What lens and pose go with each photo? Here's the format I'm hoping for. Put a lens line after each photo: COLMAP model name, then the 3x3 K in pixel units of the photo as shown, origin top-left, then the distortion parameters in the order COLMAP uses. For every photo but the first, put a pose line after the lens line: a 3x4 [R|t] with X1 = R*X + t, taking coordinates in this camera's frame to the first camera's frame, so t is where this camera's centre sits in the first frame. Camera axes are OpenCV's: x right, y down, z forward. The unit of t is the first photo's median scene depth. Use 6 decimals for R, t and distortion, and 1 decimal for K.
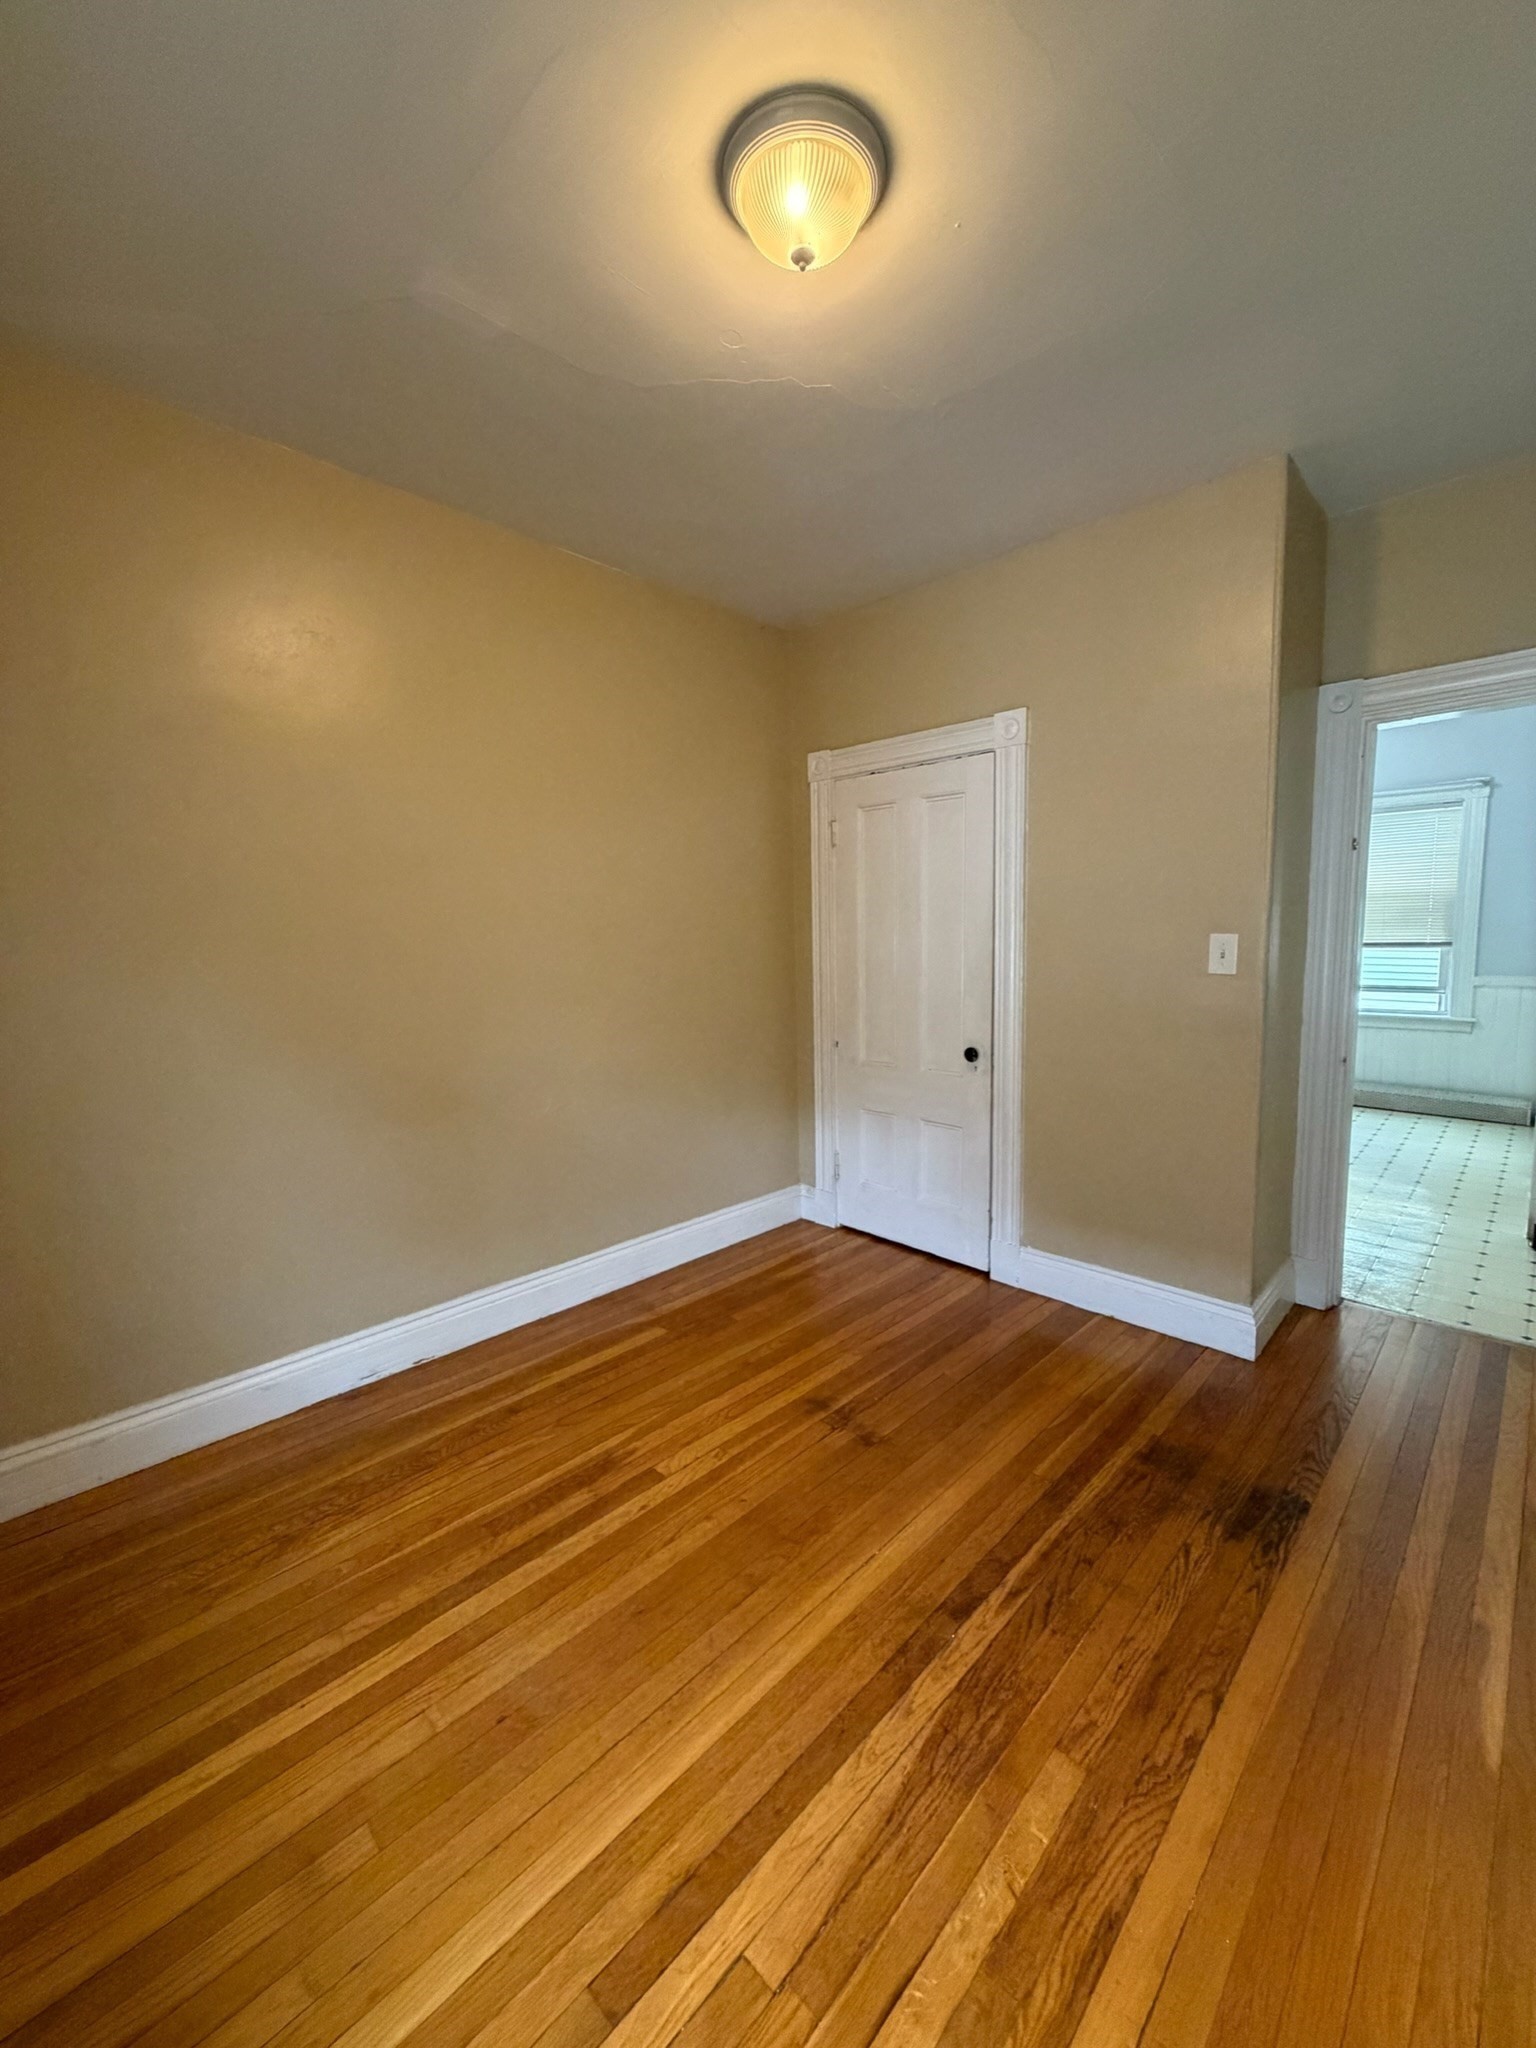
lens RADIAL K [[816.7, 0, 771.3], [0, 816.7, 1016.5], [0, 0, 1]] dist [0.000403, -0.000204]
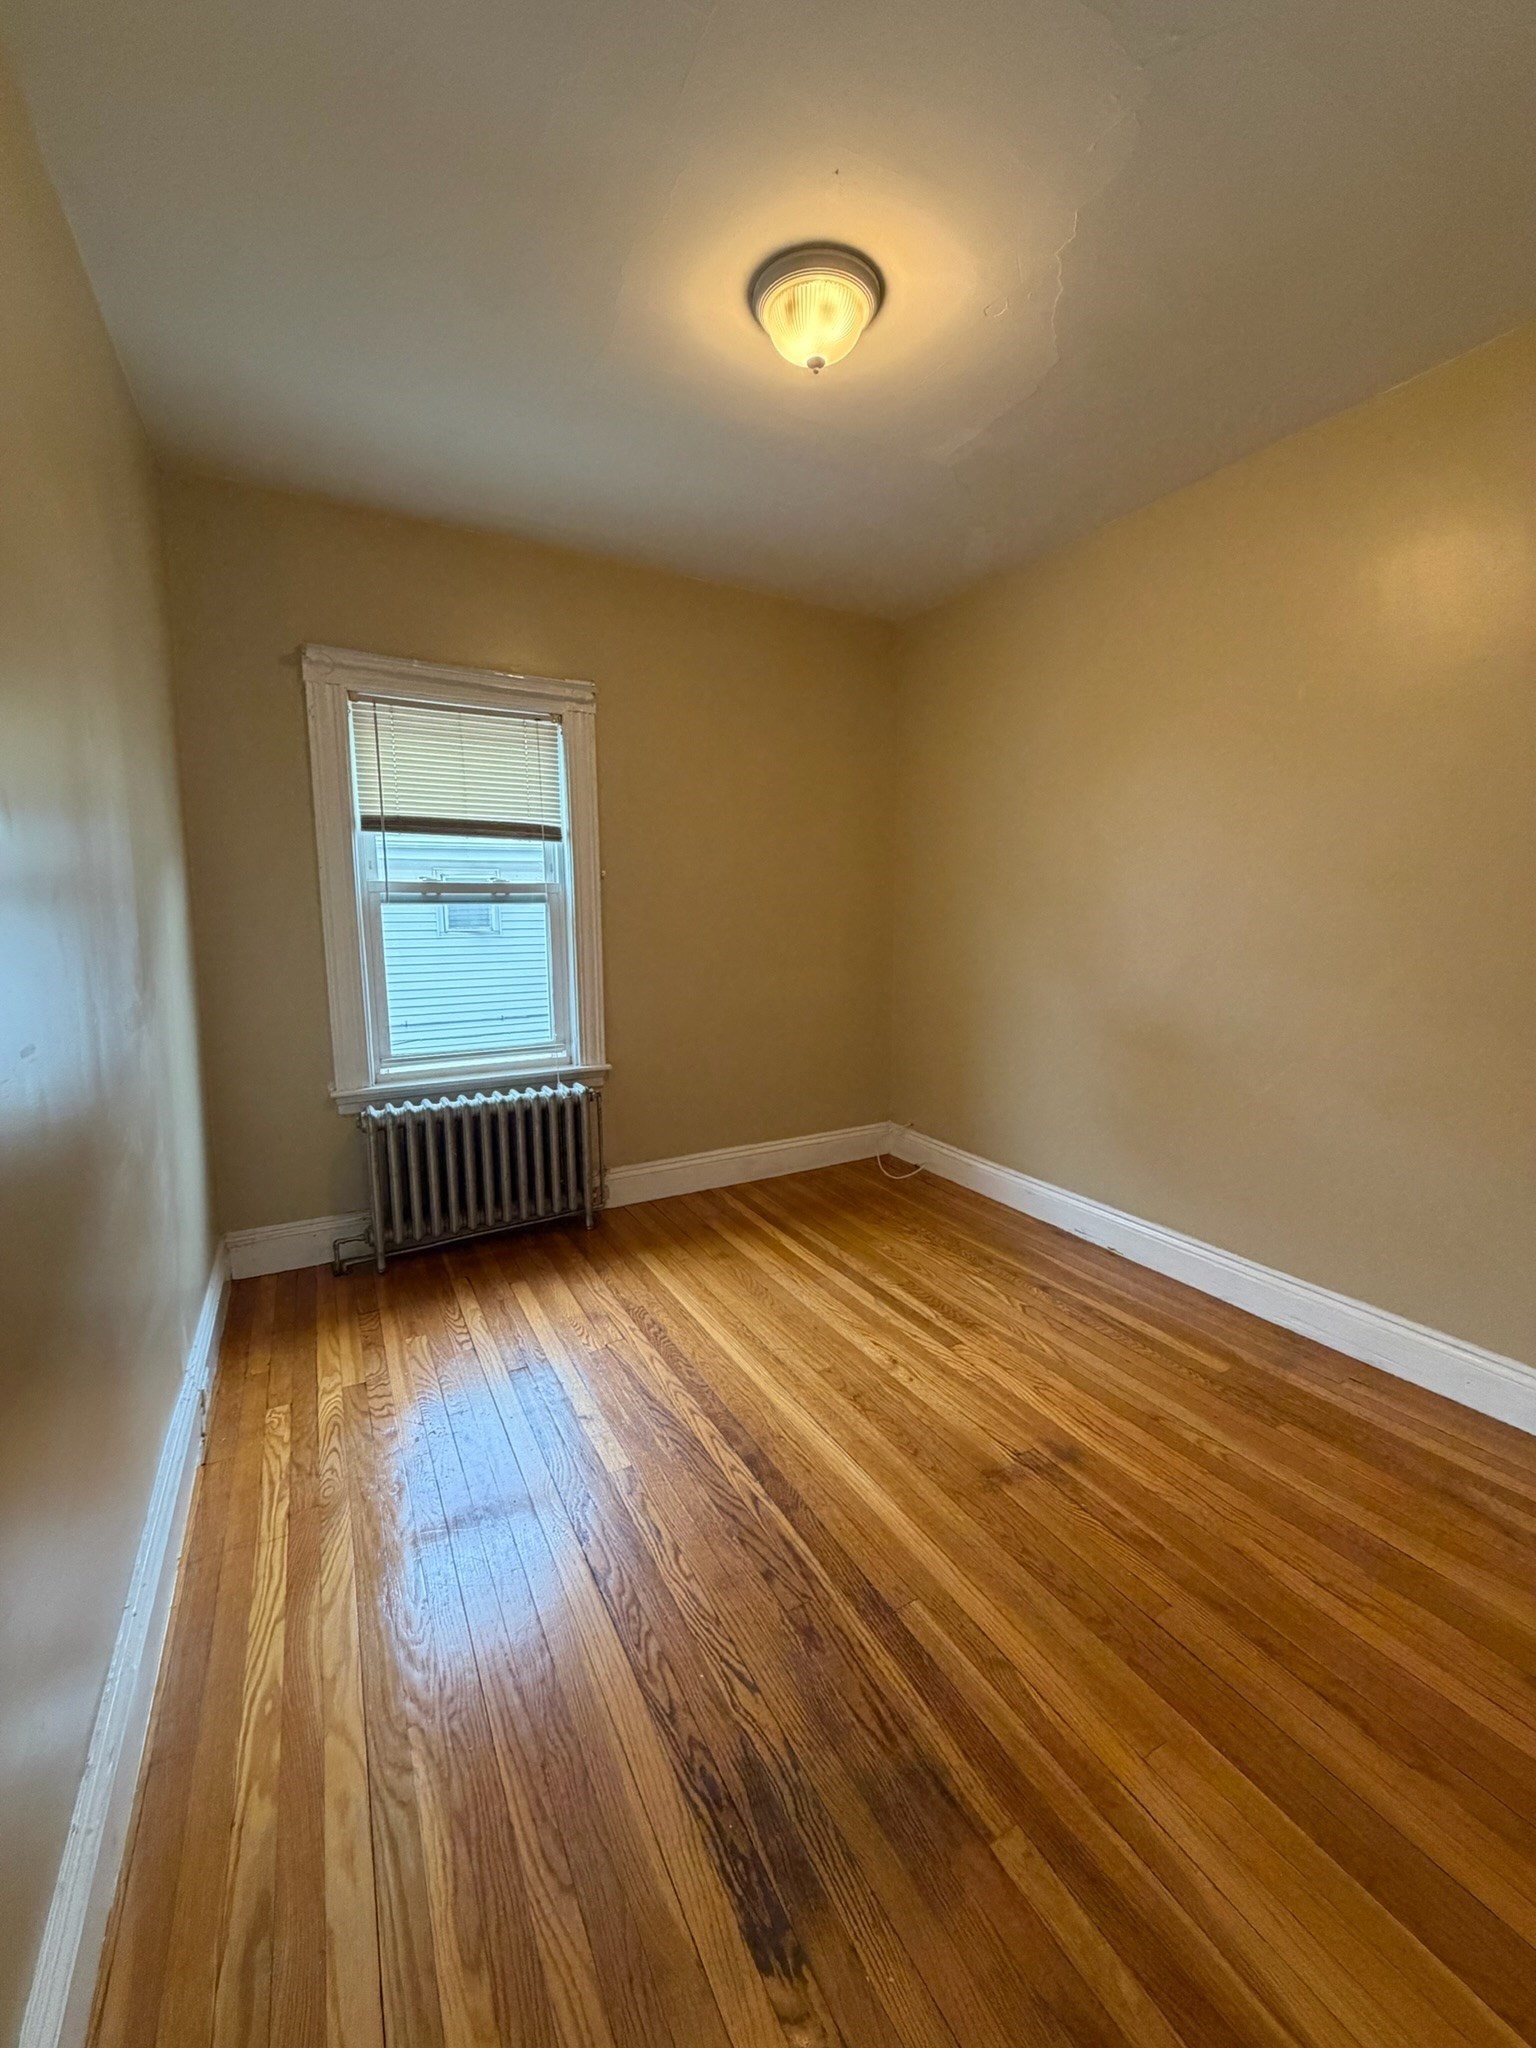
lens RADIAL K [[816.7, 0, 771.3], [0, 816.7, 1016.5], [0, 0, 1]] dist [0.000403, -0.000204]
pose [[-0.284298, 0.148736, -0.947128, 0.988151], [-0.088210, 0.979645, 0.180320, -0.106454], [0.954669, 0.134811, -0.265391, 0.979254]]
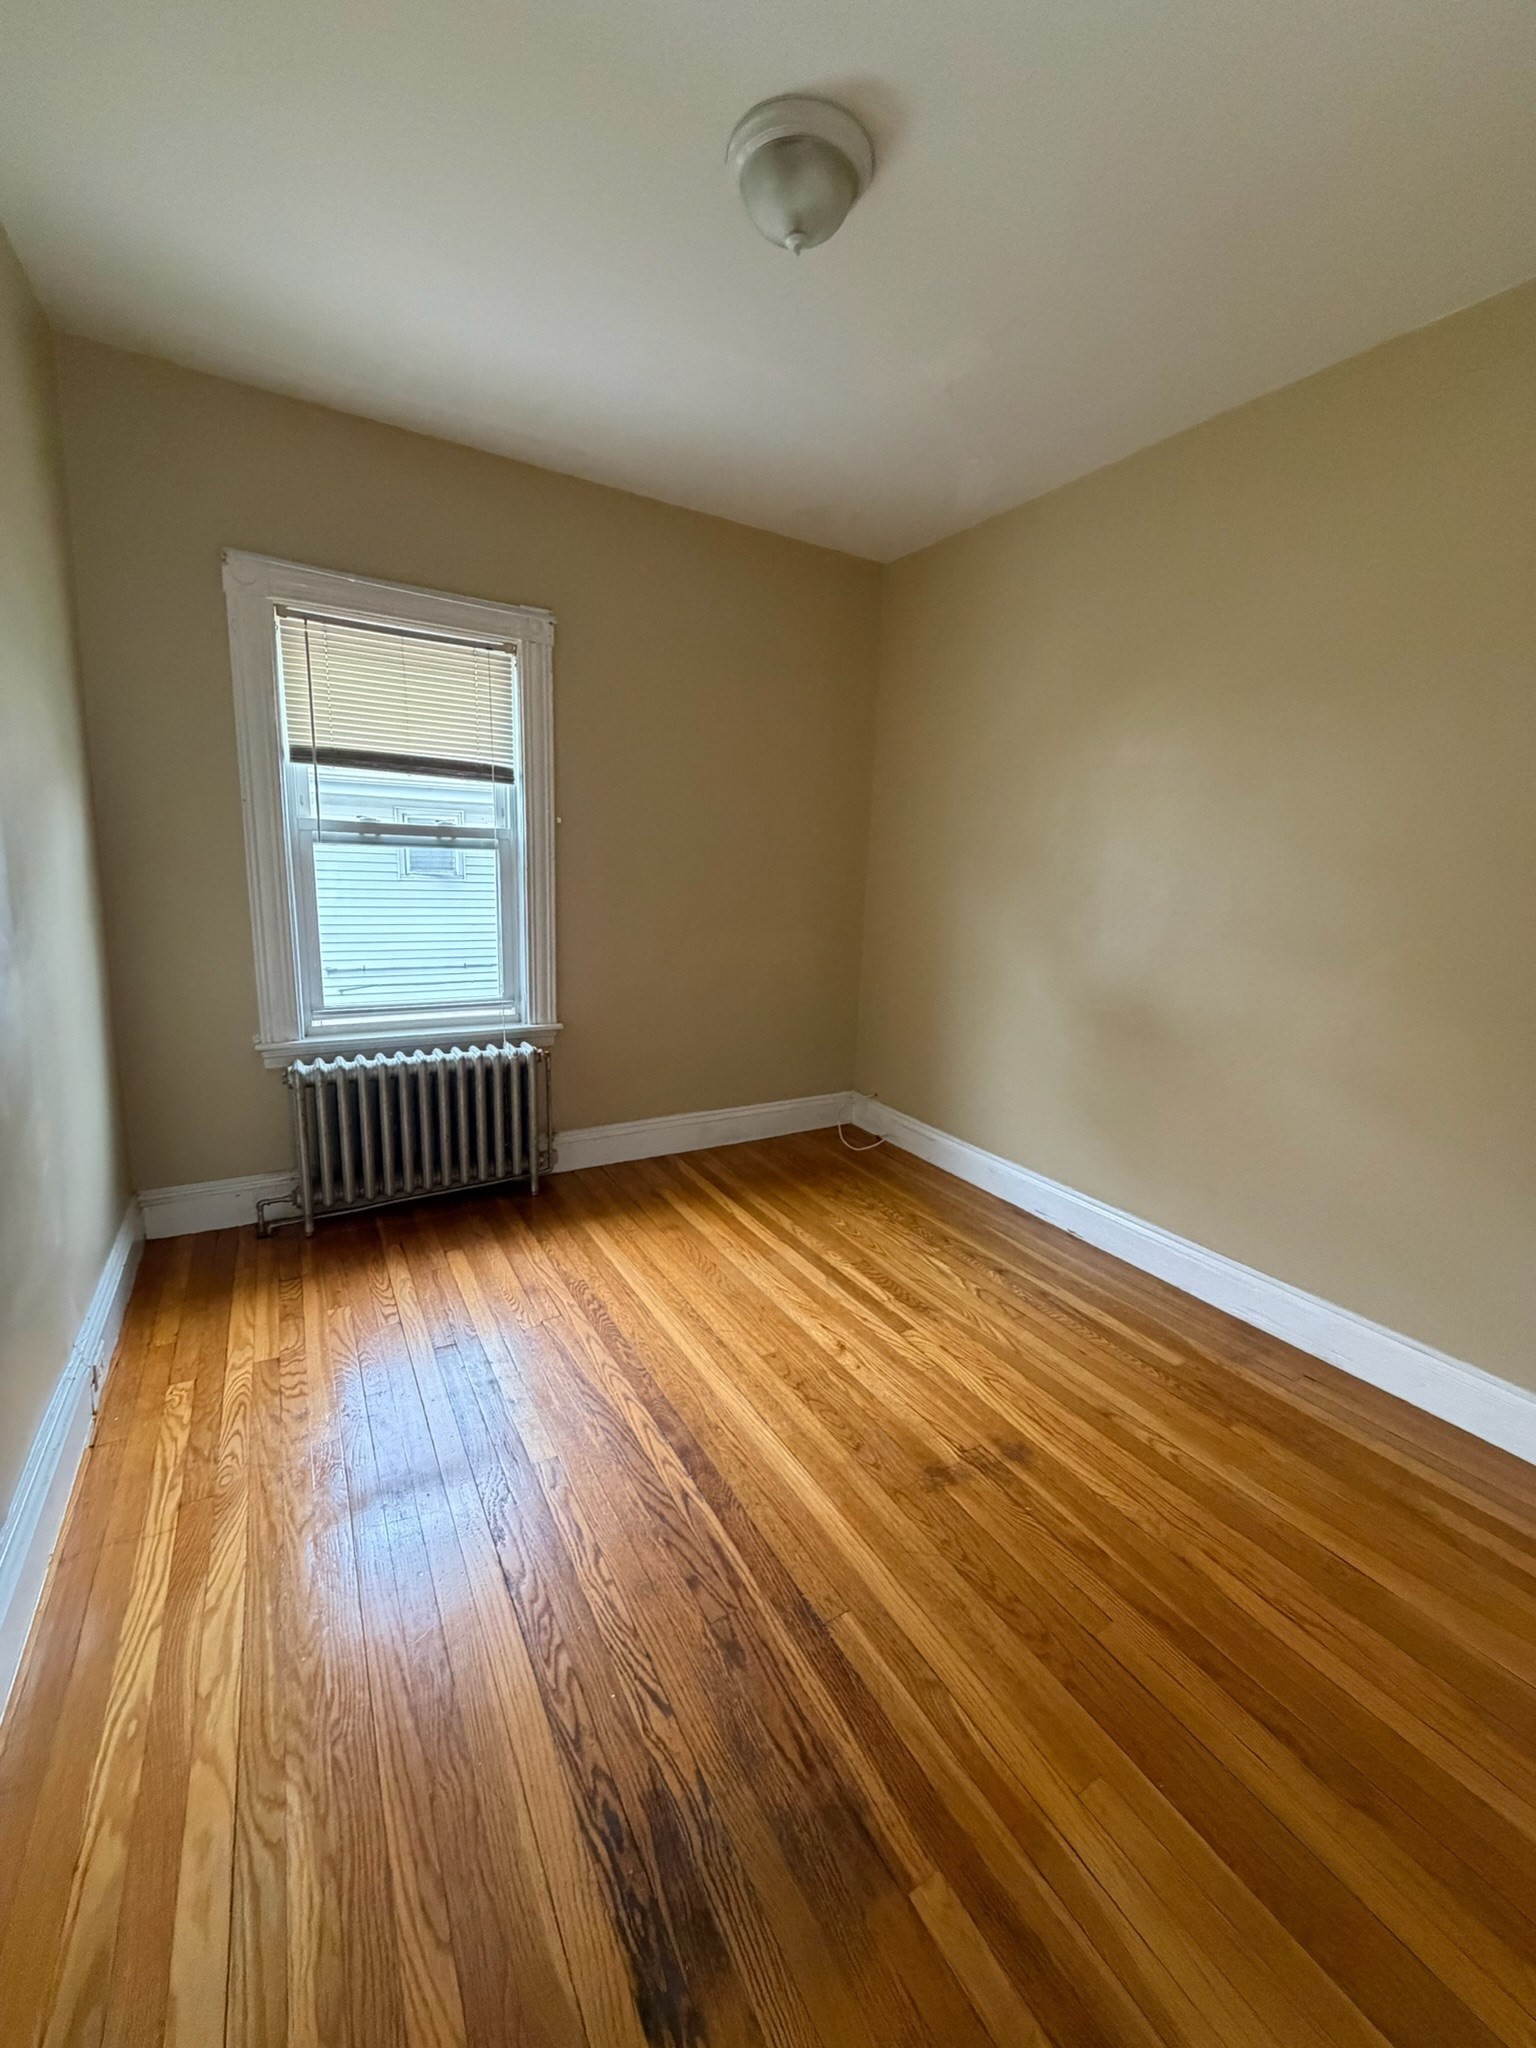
lens RADIAL K [[816.7, 0, 771.3], [0, 816.7, 1016.5], [0, 0, 1]] dist [0.000403, -0.000204]
pose [[-0.260404, 0.188879, -0.946845, 0.910005], [-0.130637, 0.964767, 0.228382, -0.109864], [0.956621, 0.183165, -0.226555, 0.981807]]
